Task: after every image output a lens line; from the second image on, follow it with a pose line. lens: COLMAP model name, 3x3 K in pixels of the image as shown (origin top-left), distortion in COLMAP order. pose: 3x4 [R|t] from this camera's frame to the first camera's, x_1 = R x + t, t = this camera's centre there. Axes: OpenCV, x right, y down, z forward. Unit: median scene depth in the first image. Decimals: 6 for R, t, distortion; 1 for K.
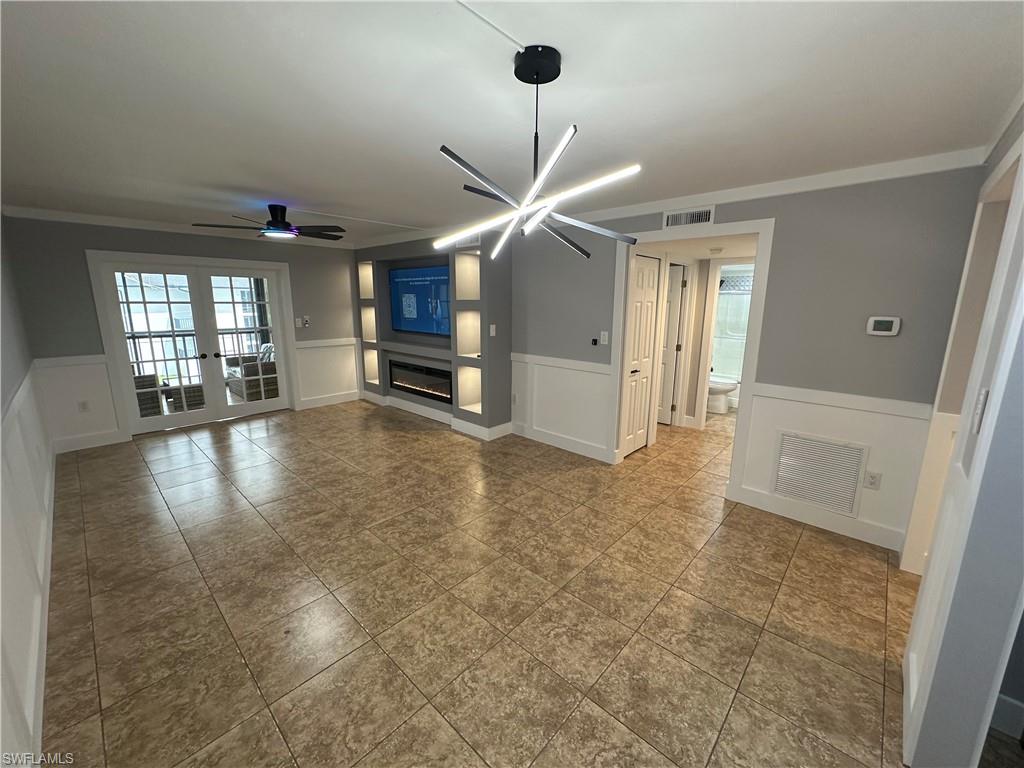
lens RADIAL K [[408.7, 0, 512.5], [0, 408.7, 383.5], [0, 0, 1]] dist [-0.001652, 0.000114]
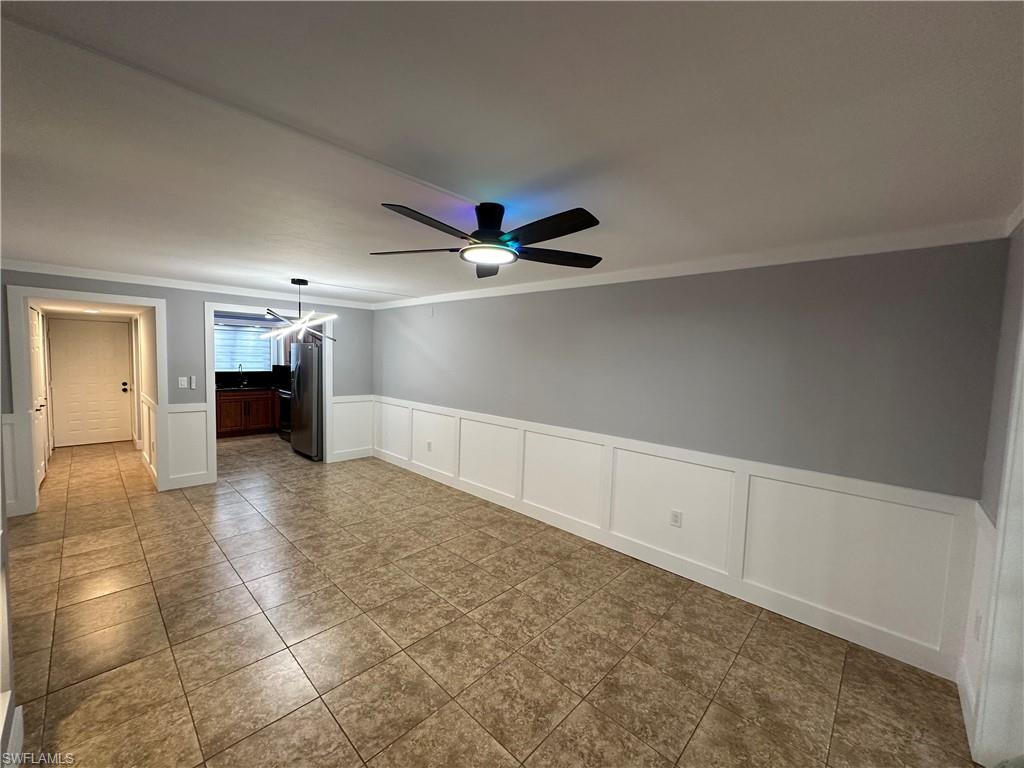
lens RADIAL K [[408.7, 0, 512.5], [0, 408.7, 383.5], [0, 0, 1]] dist [-0.001652, 0.000114]
pose [[-0.999200, -0.037511, 0.013838, -0.595367], [-0.032527, 0.963910, 0.264234, -0.334100], [-0.023251, 0.263573, -0.964359, 1.523022]]
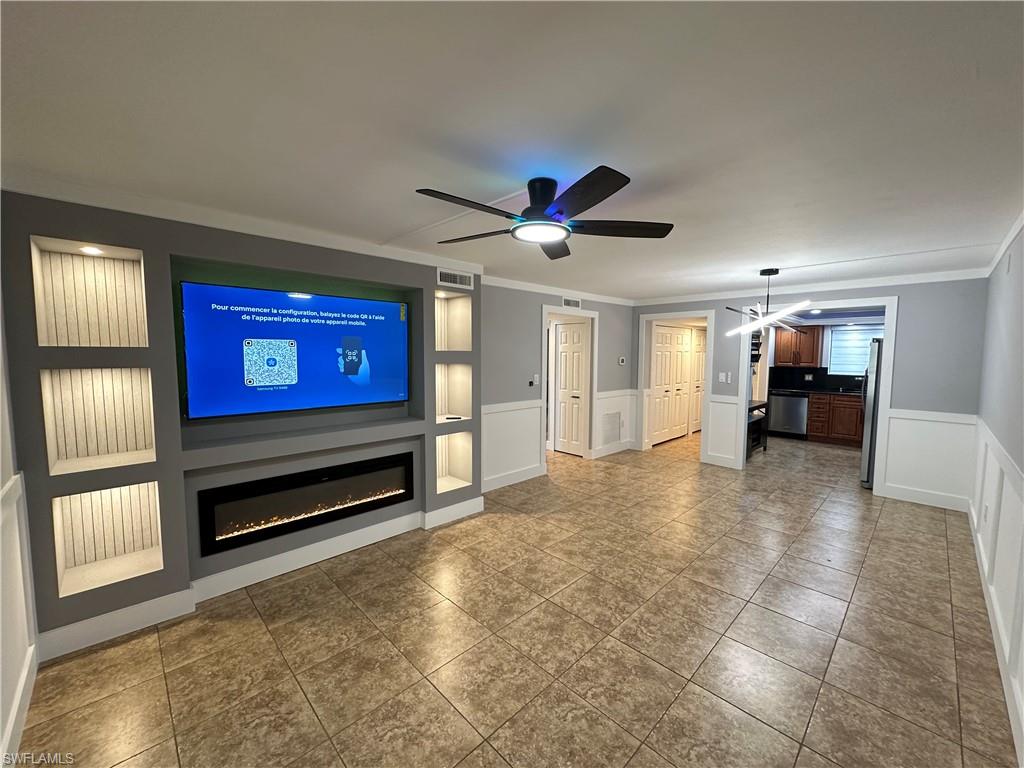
lens RADIAL K [[408.7, 0, 512.5], [0, 408.7, 383.5], [0, 0, 1]] dist [-0.001652, 0.000114]
pose [[0.052715, -0.083605, 0.995104, -1.087086], [0.193973, 0.978367, 0.071923, -0.210146], [-0.979589, 0.189232, 0.067792, 1.001801]]
